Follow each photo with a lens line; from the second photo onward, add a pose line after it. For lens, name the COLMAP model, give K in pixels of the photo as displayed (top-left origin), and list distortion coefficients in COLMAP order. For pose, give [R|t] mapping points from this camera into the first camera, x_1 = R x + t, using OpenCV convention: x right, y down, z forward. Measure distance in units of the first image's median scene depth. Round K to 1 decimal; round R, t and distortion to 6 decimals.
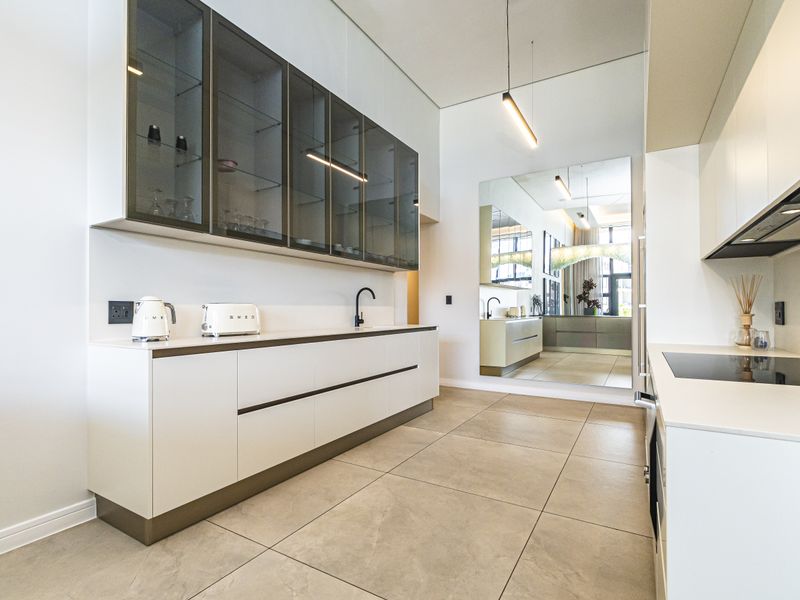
lens RADIAL K [[403.2, 0, 396.0], [0, 403.2, 303.4], [0, 0, 1]] dist [0.012624, -0.001377]
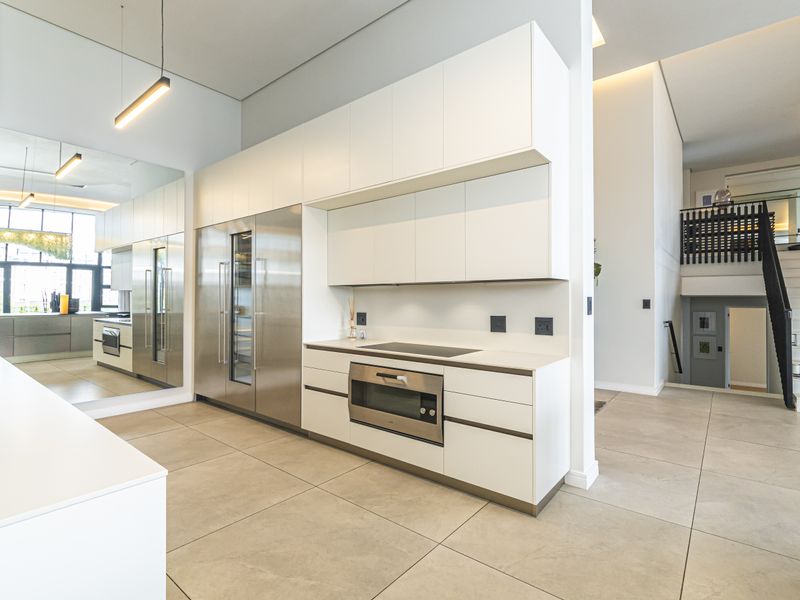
lens RADIAL K [[403.2, 0, 393.3], [0, 403.2, 297.4], [0, 0, 1]] dist [0.012624, -0.001377]
pose [[0.159671, 0.014084, 0.987070, -1.075560], [-0.012450, 0.999847, -0.012253, -0.068265], [-0.987092, -0.010332, 0.159822, 0.744319]]
